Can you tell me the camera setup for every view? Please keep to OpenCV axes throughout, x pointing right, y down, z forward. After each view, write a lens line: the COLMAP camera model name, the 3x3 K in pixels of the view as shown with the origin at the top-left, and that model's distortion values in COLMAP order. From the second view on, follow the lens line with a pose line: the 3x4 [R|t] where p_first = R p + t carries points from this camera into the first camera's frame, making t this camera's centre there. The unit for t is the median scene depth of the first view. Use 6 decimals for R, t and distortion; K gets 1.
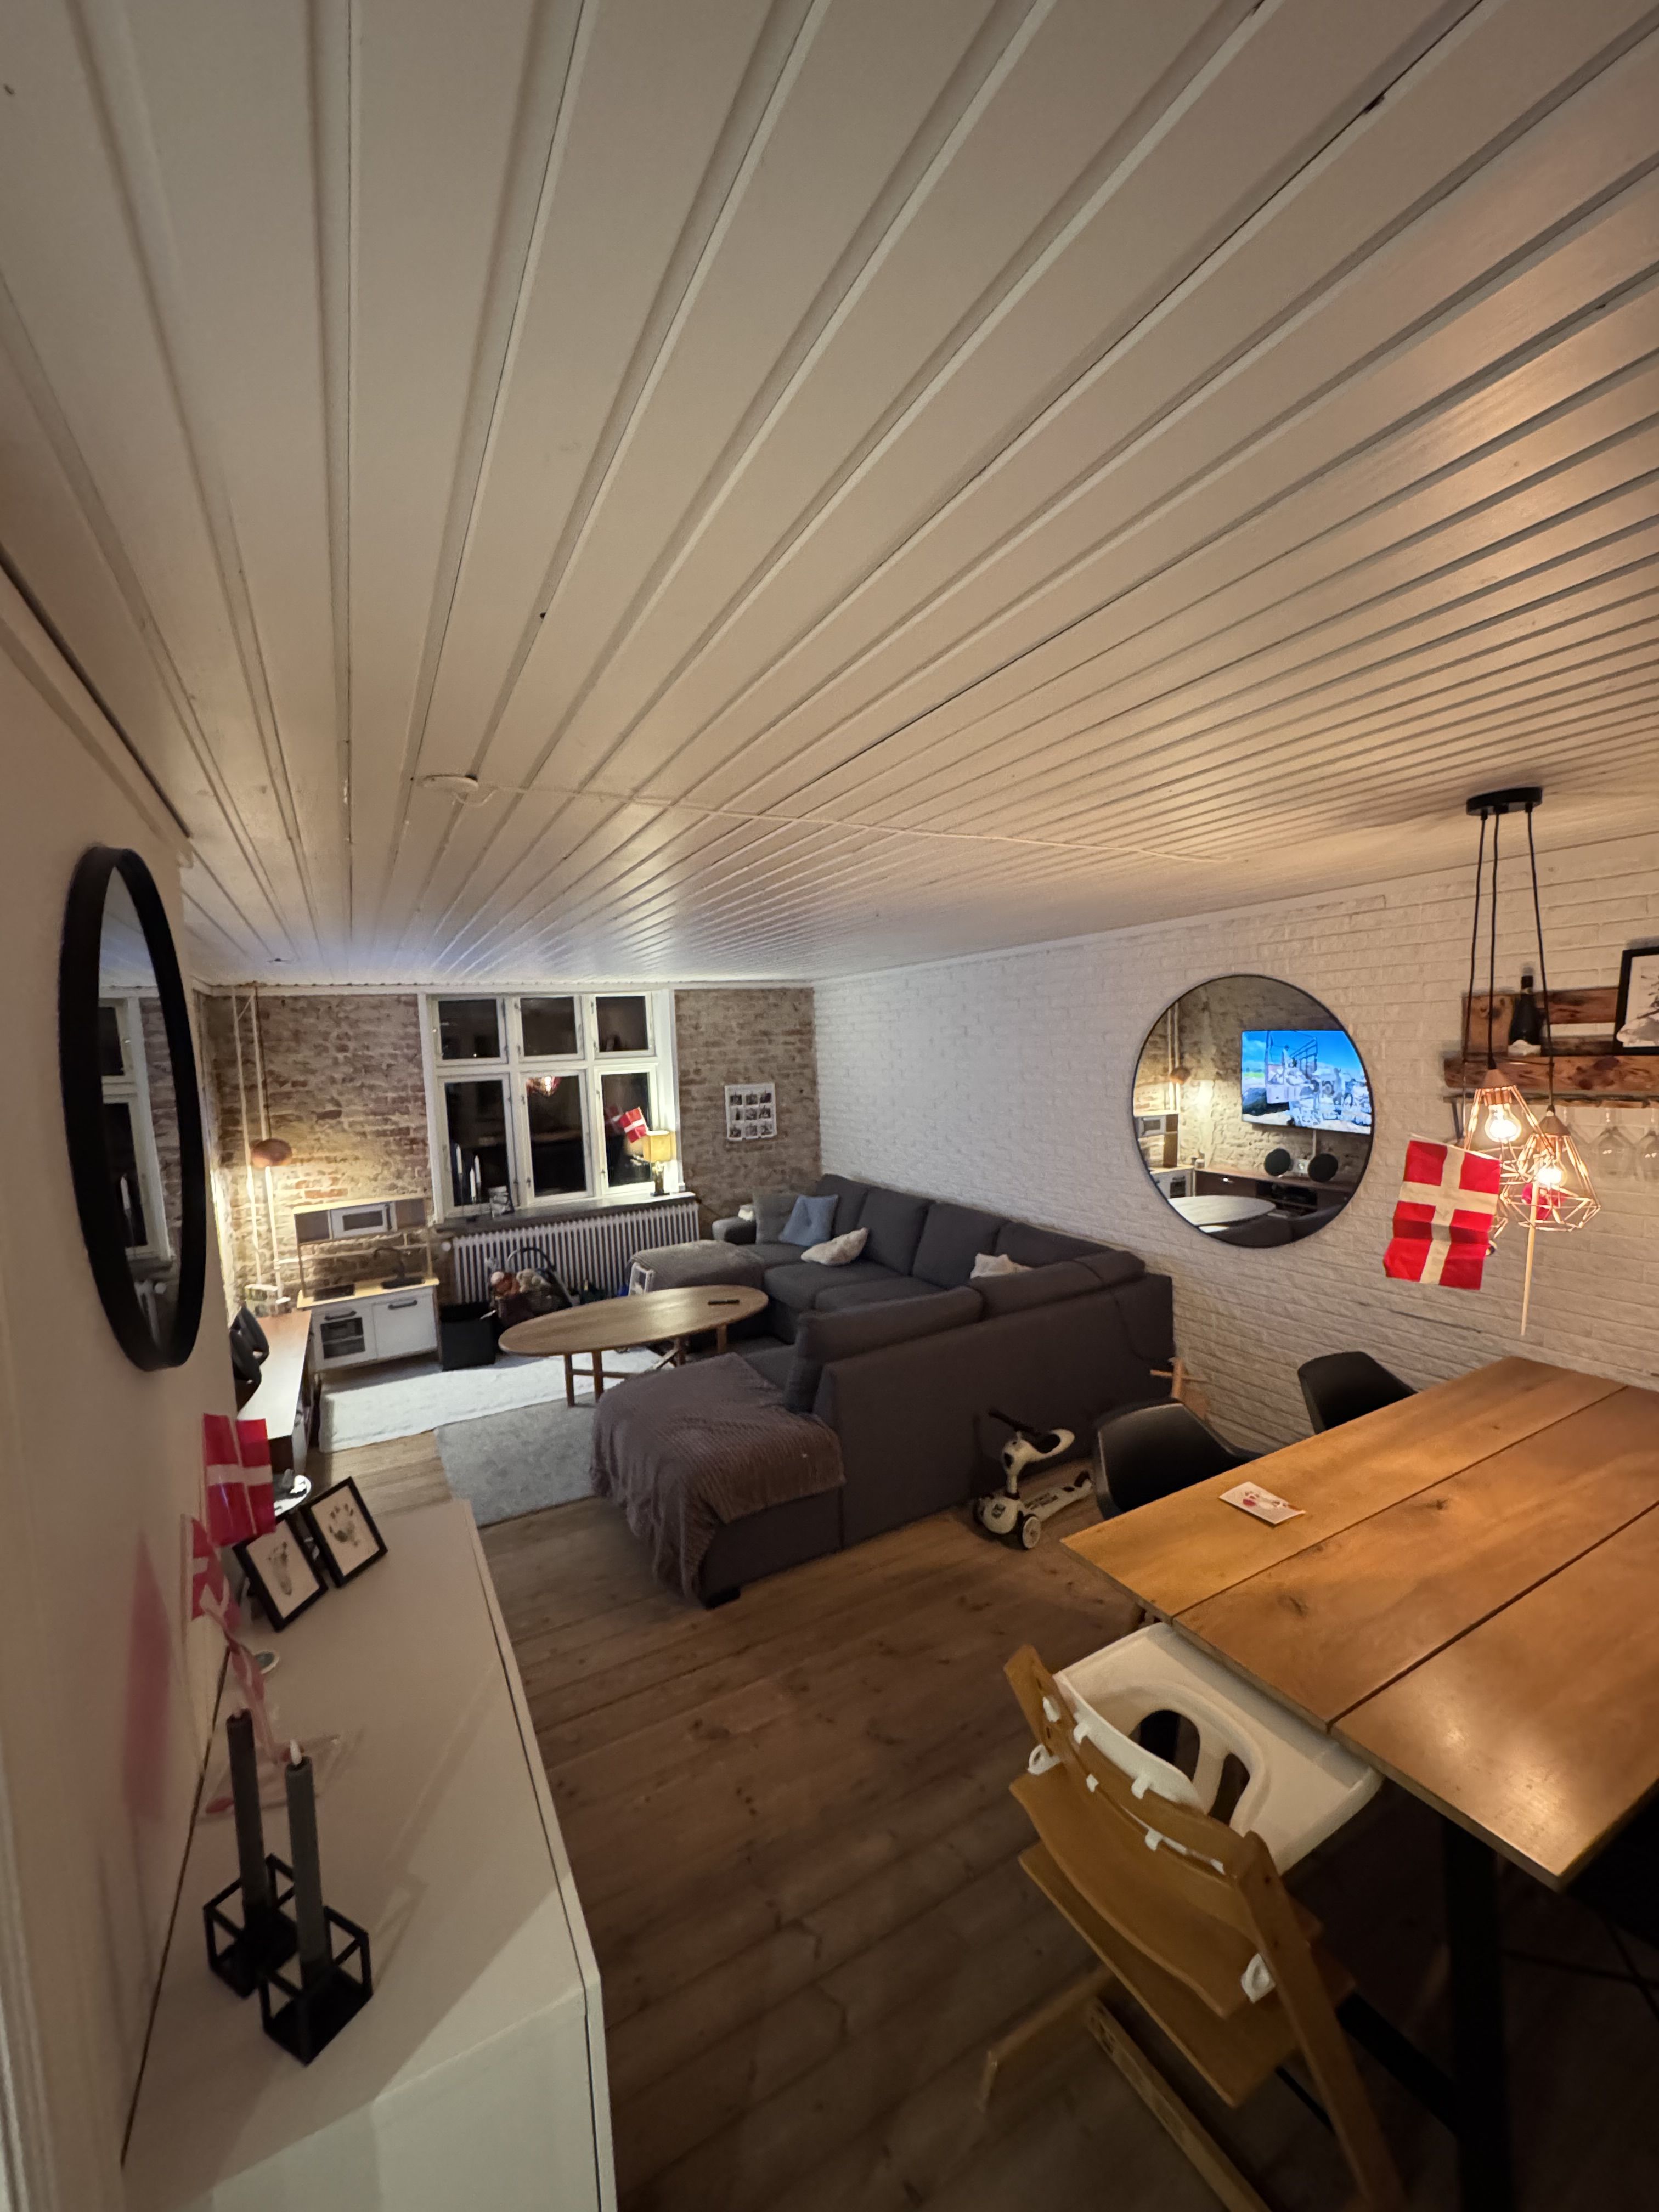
lens RADIAL K [[885.0, 0, 834.5], [0, 885.0, 1116.2], [0, 0, 1]] dist [-0.000123, -0.000044]
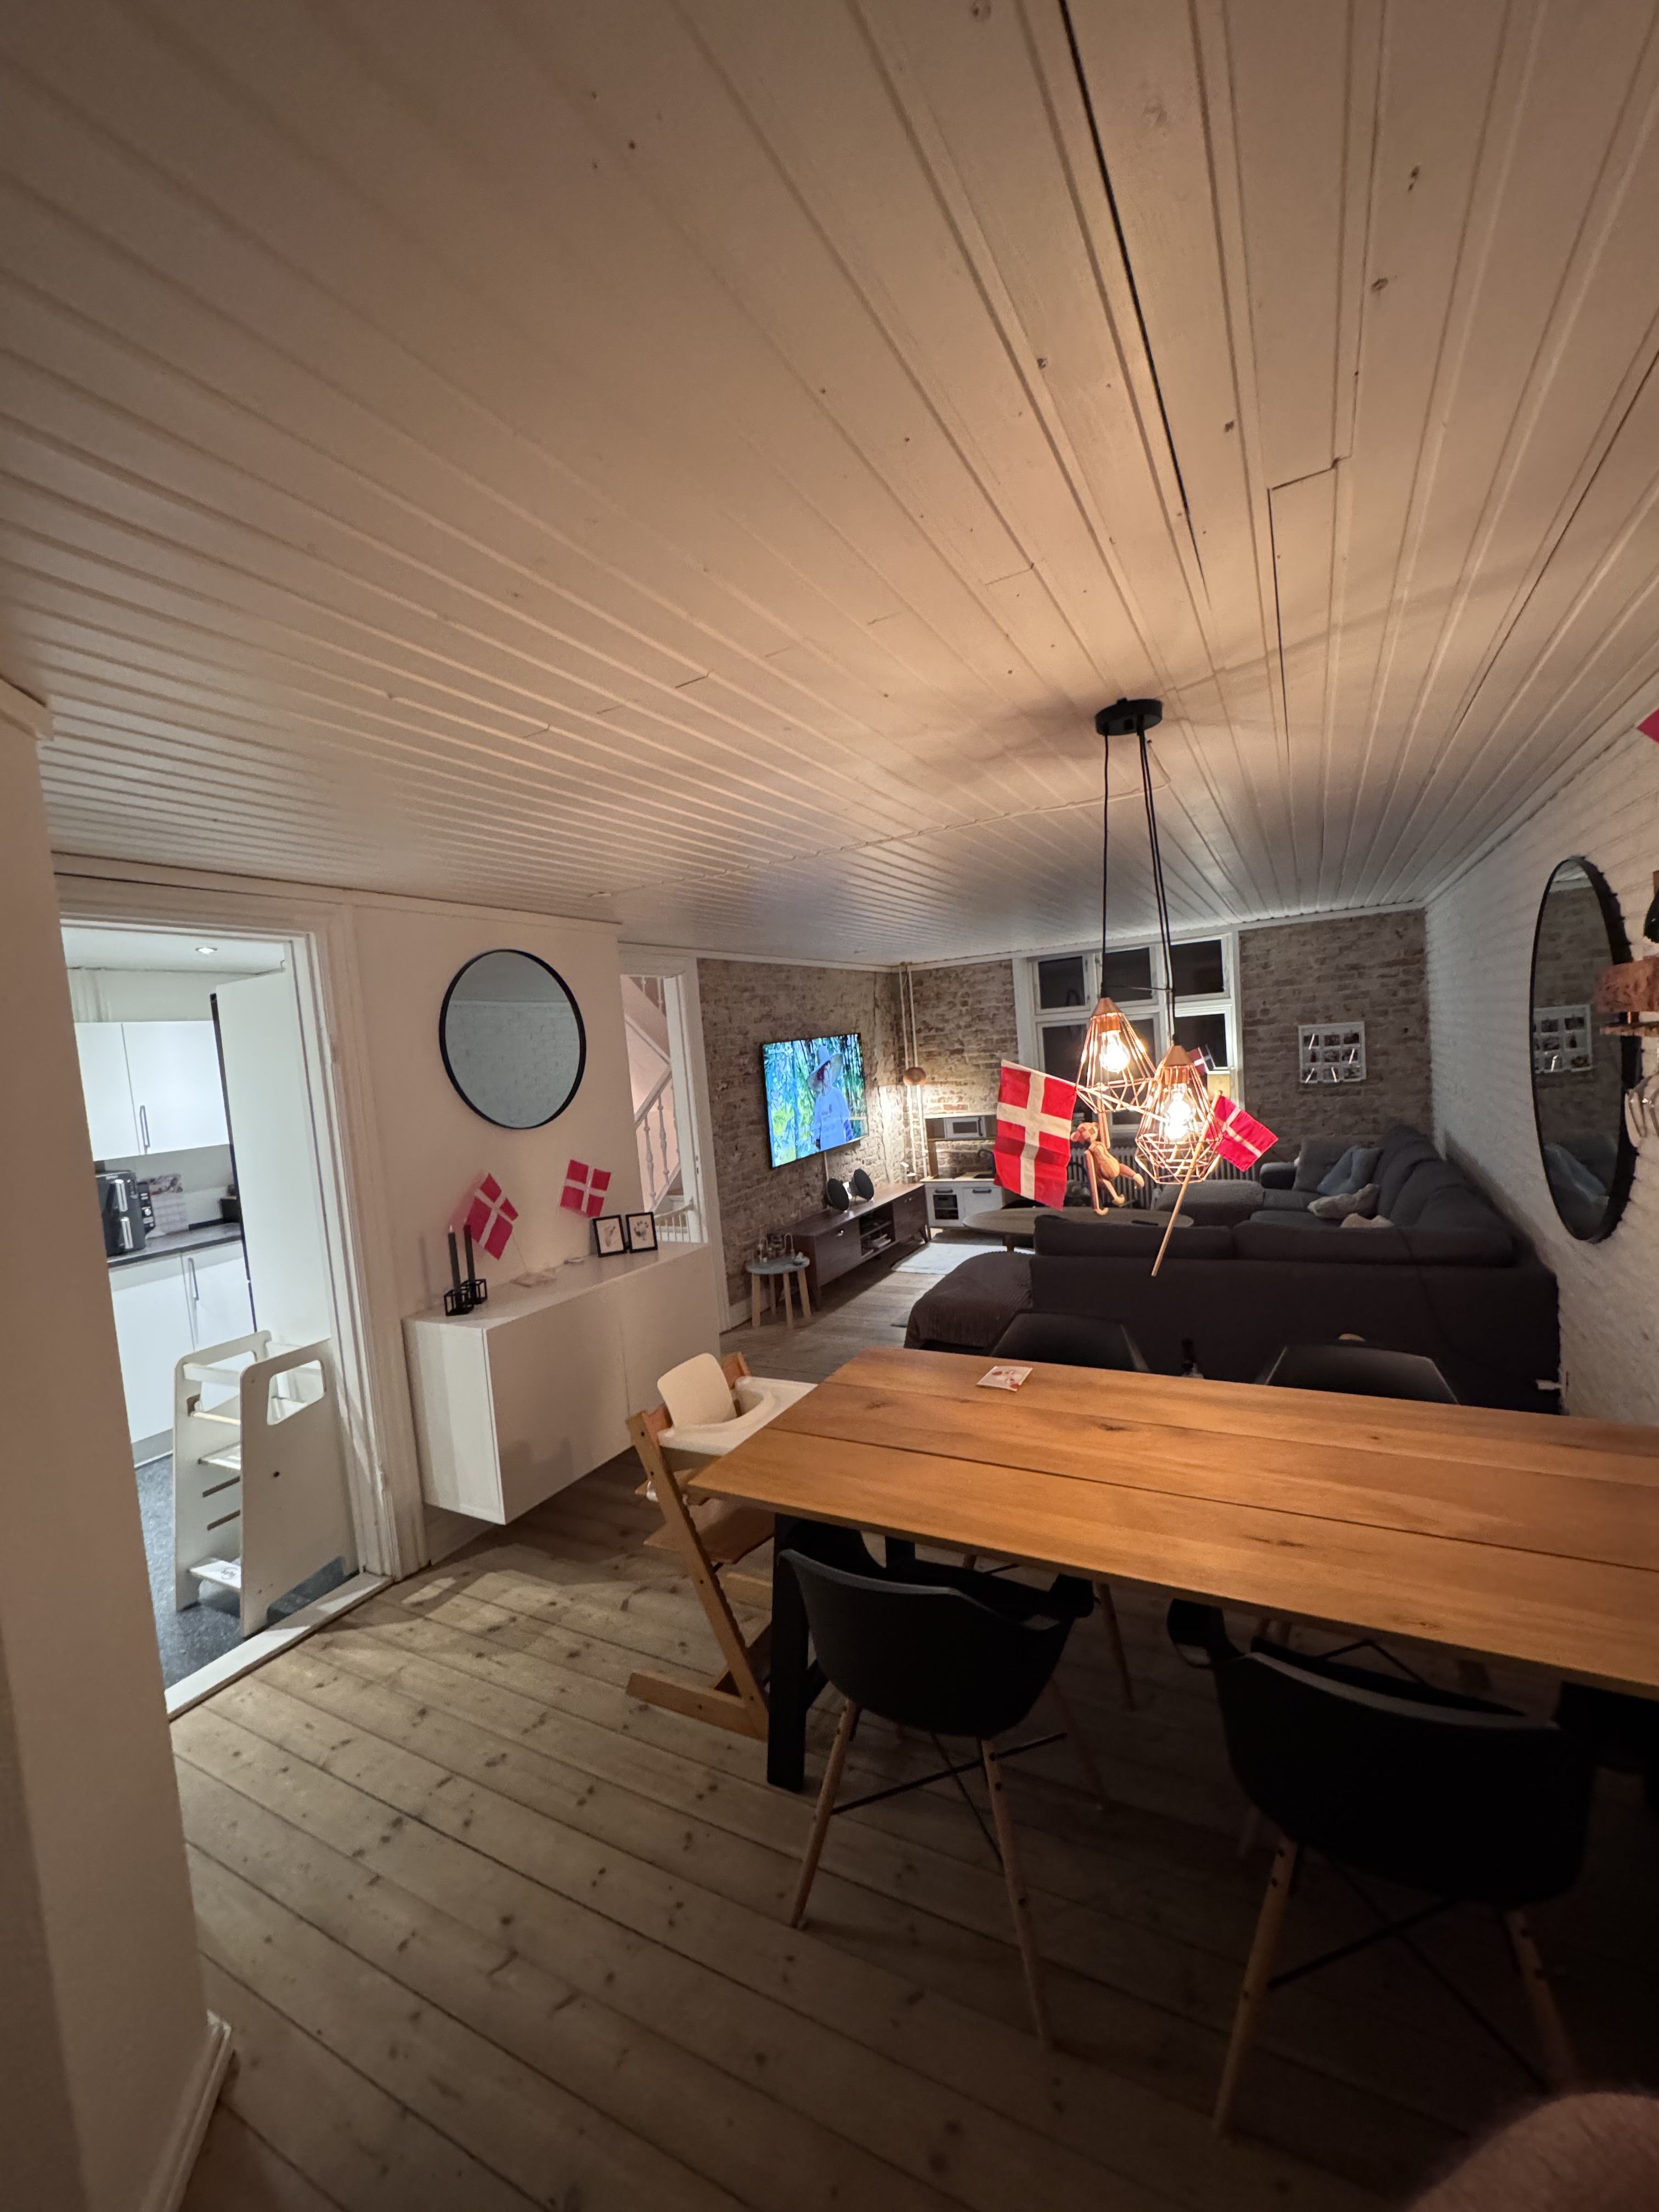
lens RADIAL K [[885.0, 0, 828.5], [0, 885.0, 1109.1], [0, 0, 1]] dist [-0.000123, -0.000044]
pose [[0.540856, 0.062223, -0.838810, 0.420250], [-0.016985, 0.997865, 0.063071, 0.003970], [0.840944, -0.019865, 0.540758, 0.056113]]
